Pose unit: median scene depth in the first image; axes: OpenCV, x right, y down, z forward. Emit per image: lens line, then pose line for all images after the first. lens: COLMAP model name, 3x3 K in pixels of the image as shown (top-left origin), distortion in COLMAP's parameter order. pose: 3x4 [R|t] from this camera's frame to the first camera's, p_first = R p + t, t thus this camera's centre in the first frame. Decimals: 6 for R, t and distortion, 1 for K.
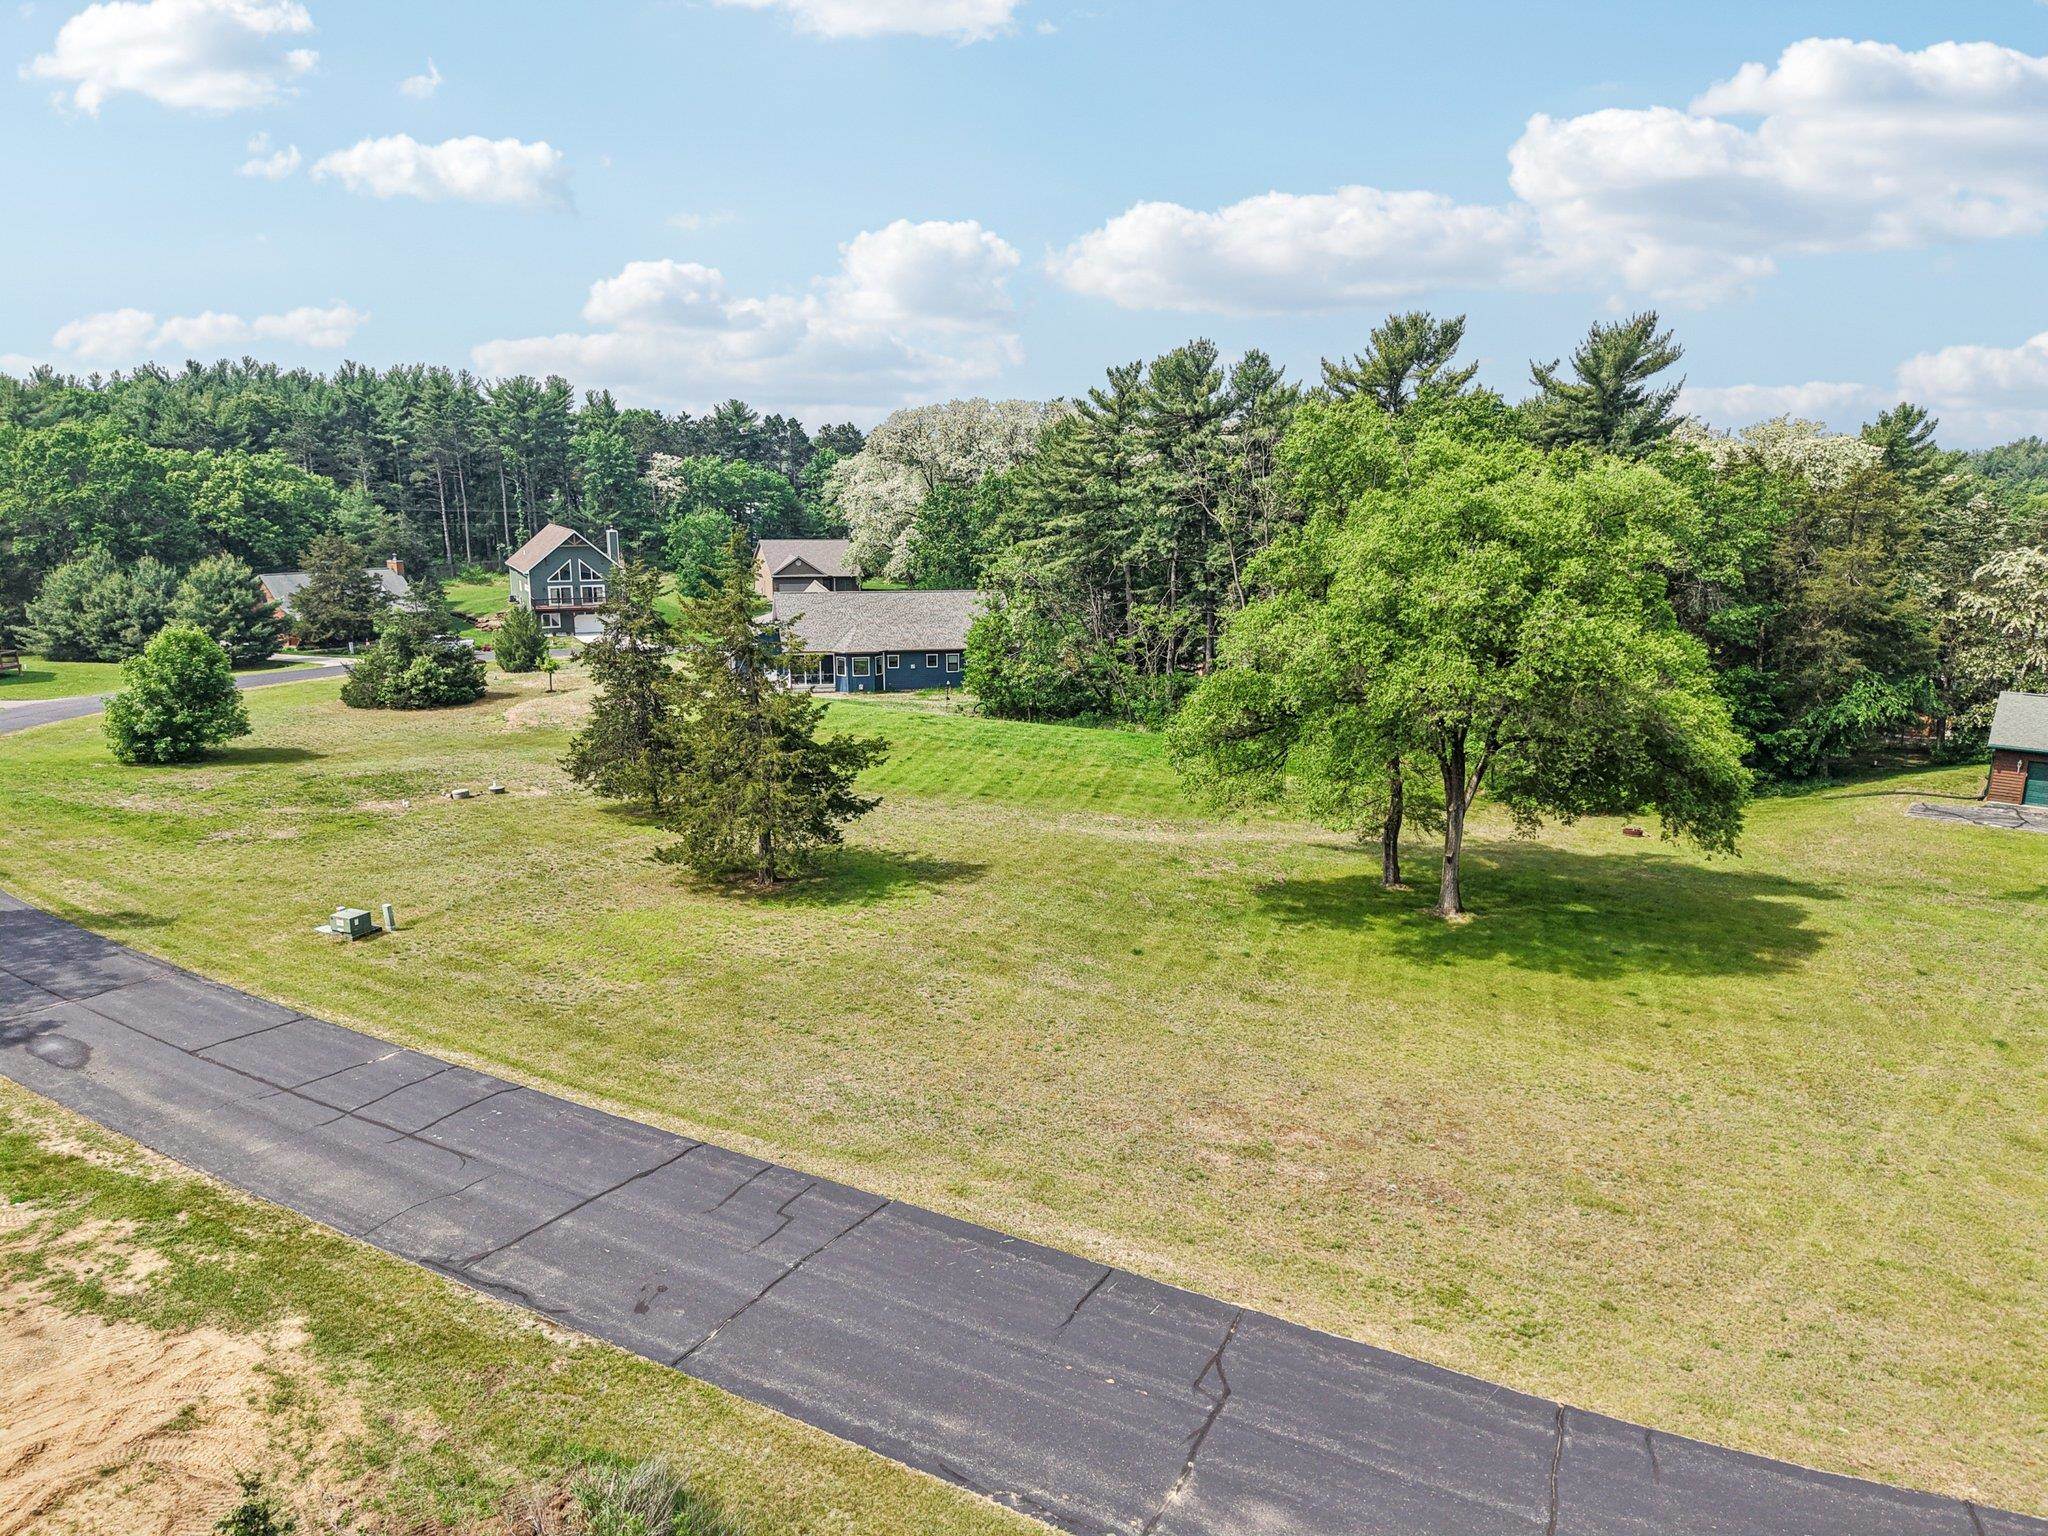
lens RADIAL K [[1391.9, 0, 1024.0], [0, 1391.9, 768.0], [0, 0, 1]] dist [-0.009230, -0.001306]
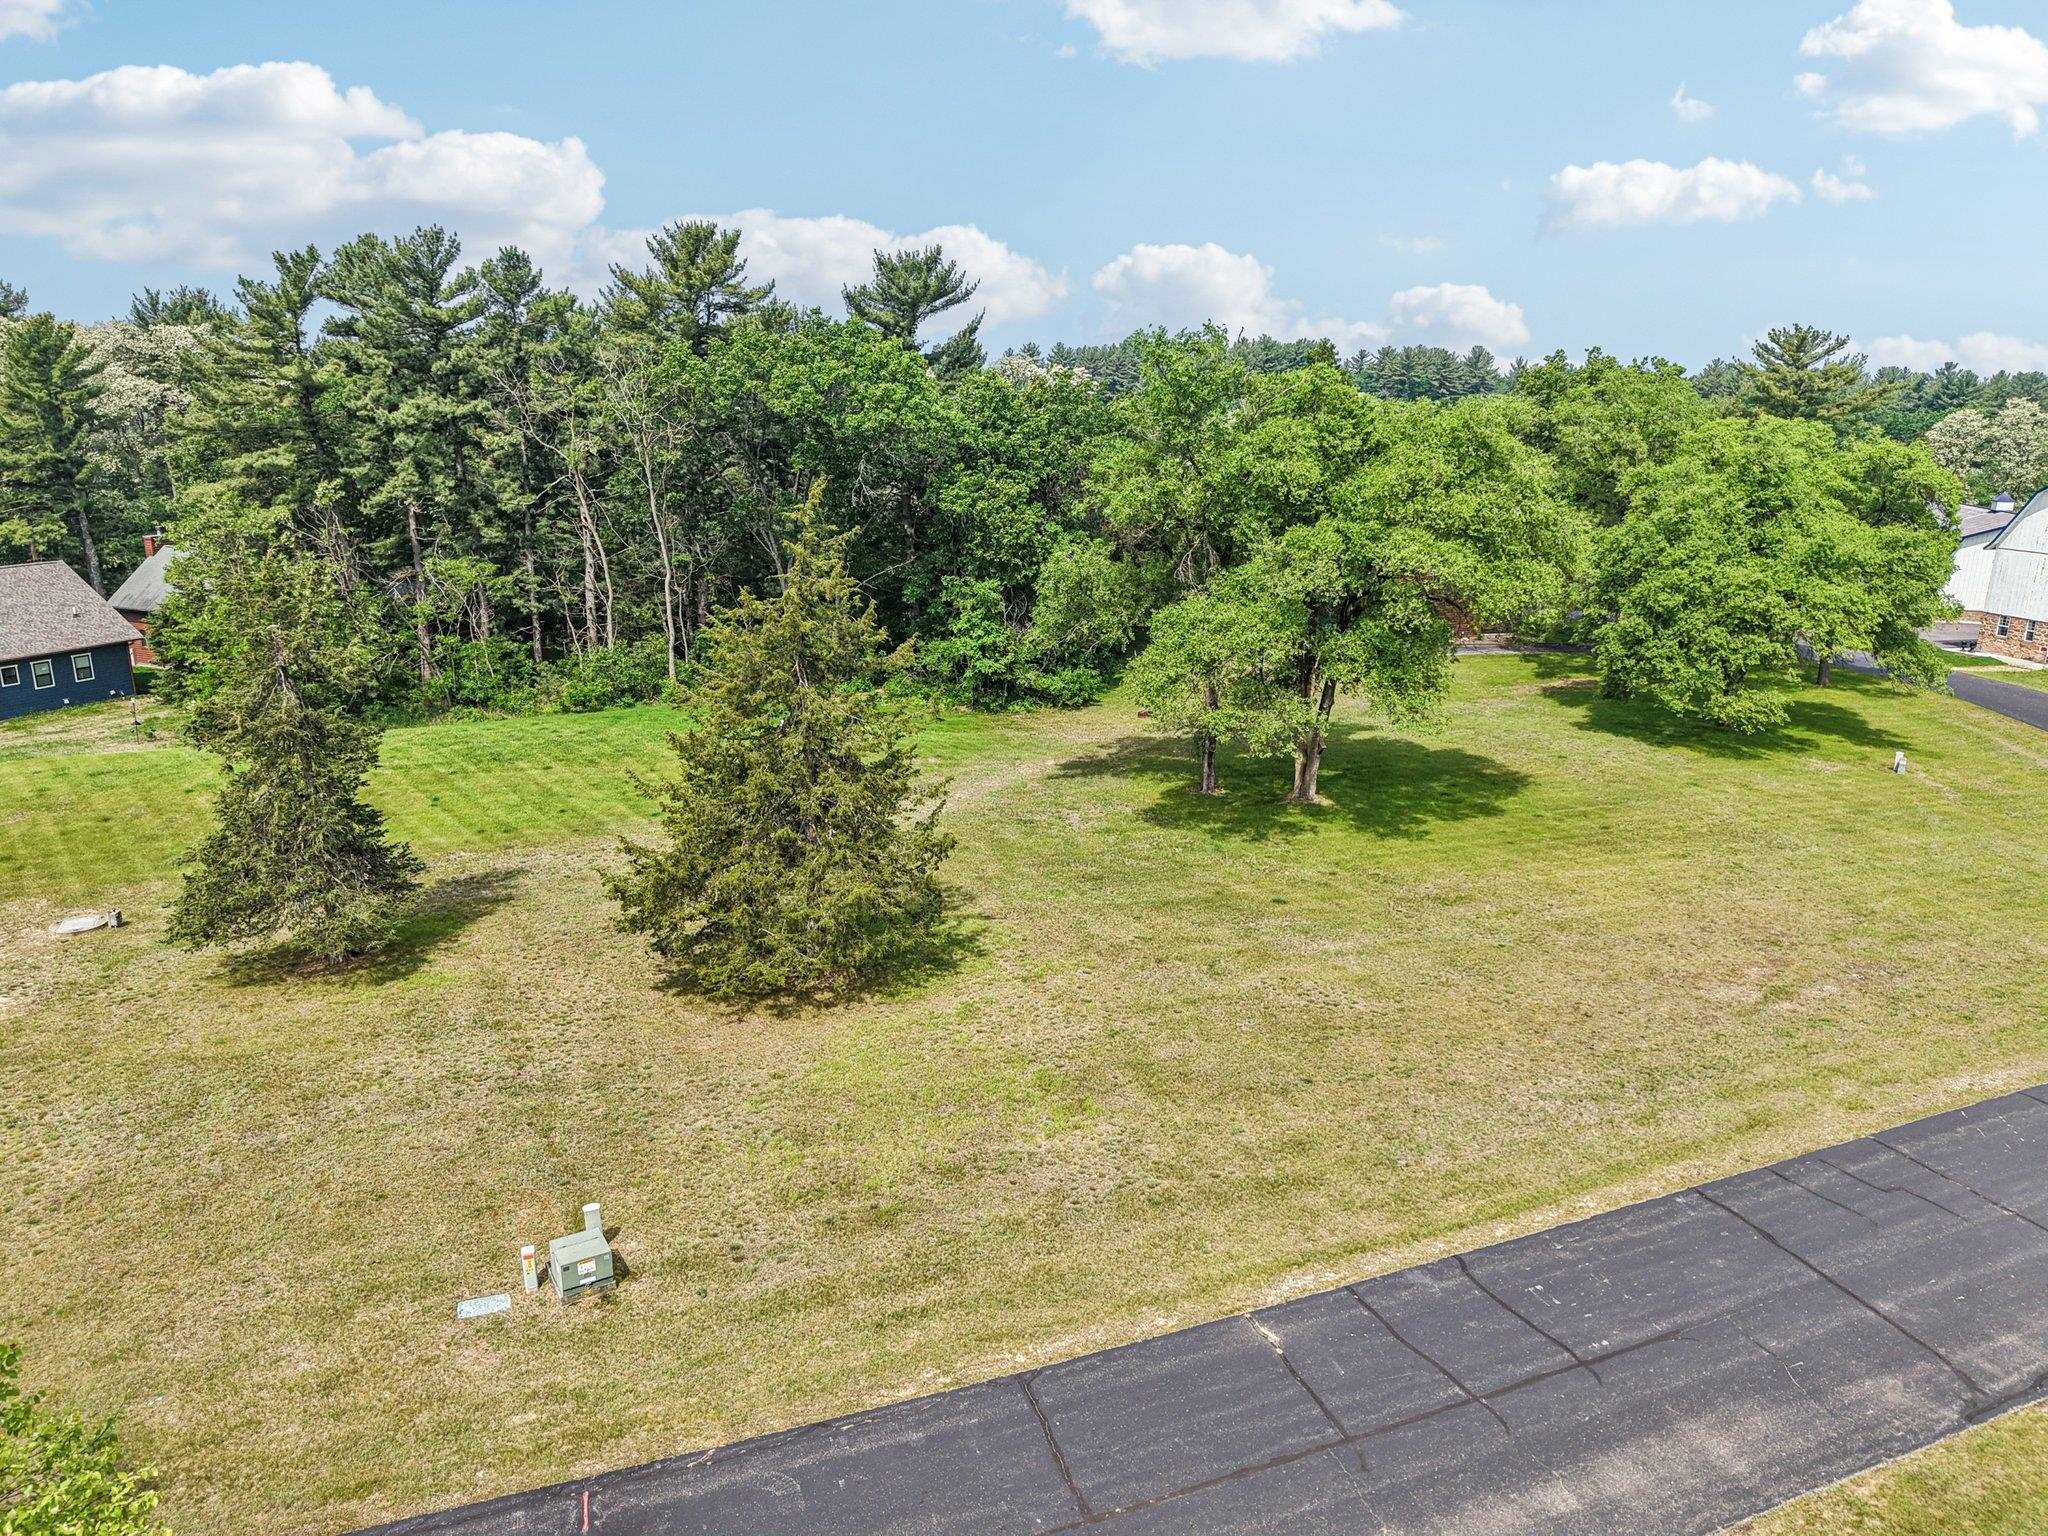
lens RADIAL K [[1381.2, 0, 1024.0], [0, 1381.2, 768.0], [0, 0, 1]] dist [-0.001507, -0.000139]
pose [[0.611453, -0.204645, 0.764359, -0.367939], [0.160192, 0.977990, 0.133695, -0.057136], [-0.774896, 0.040695, 0.630777, 0.258986]]
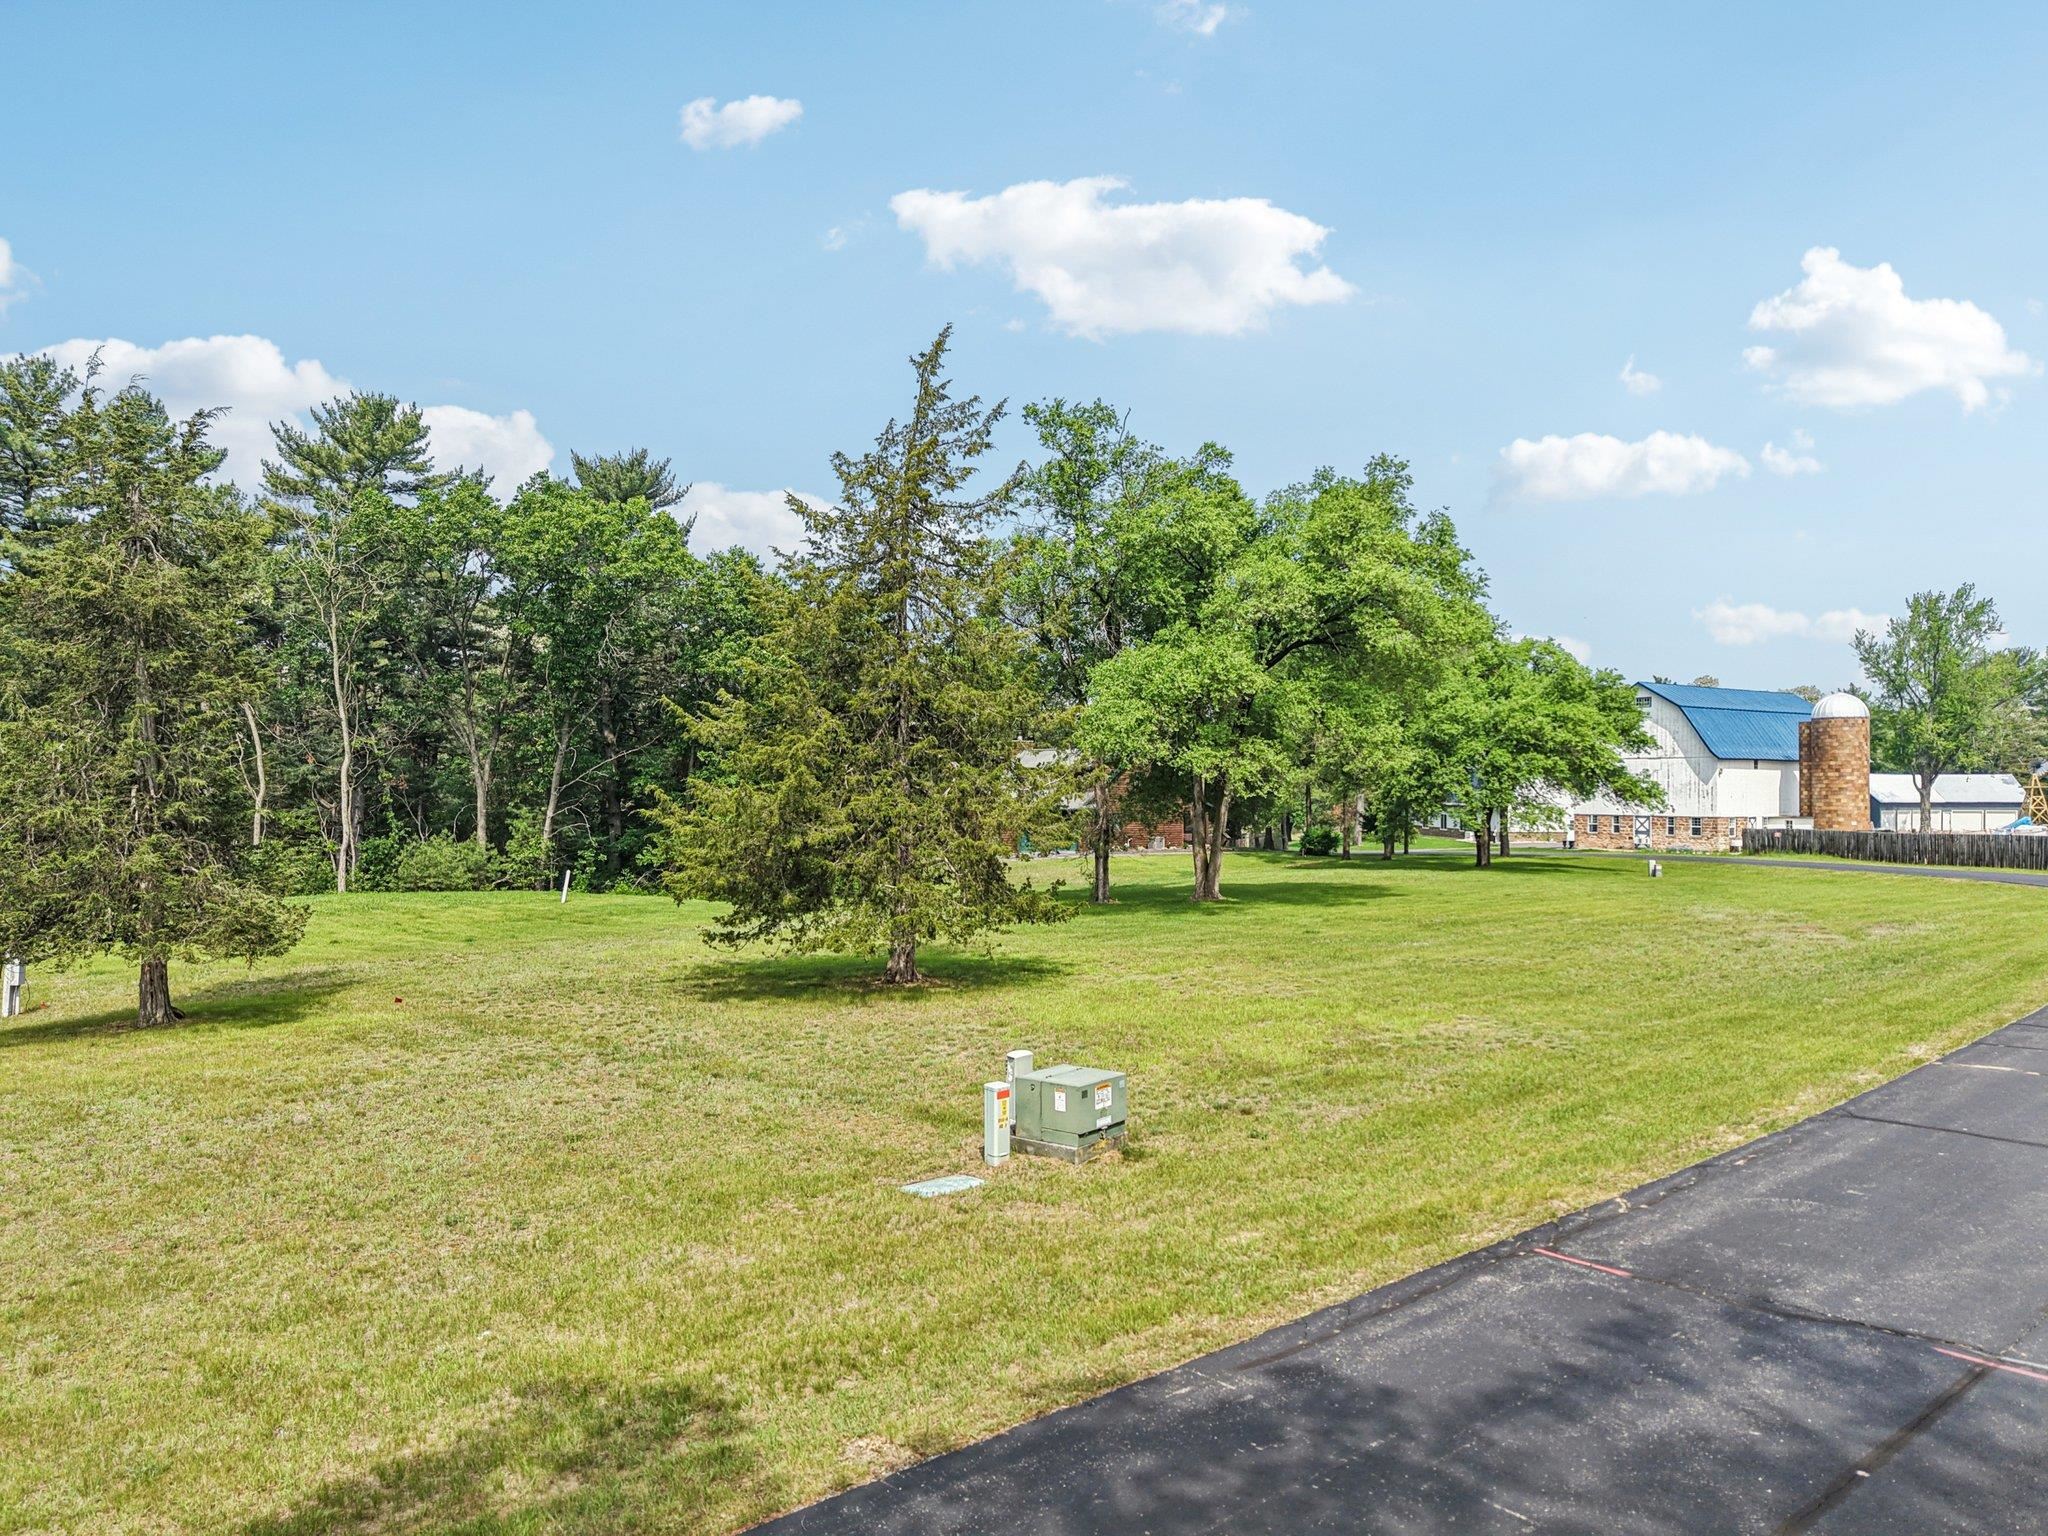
lens RADIAL K [[1366.3, 0, 1024.0], [0, 1366.3, 768.0], [0, 0, 1]] dist [-0.002131, -0.004711]
pose [[0.290431, 0.011316, 0.956829, -0.389469], [0.200133, 0.977097, -0.072303, 0.028803], [-0.935733, 0.212492, 0.281515, 0.446536]]
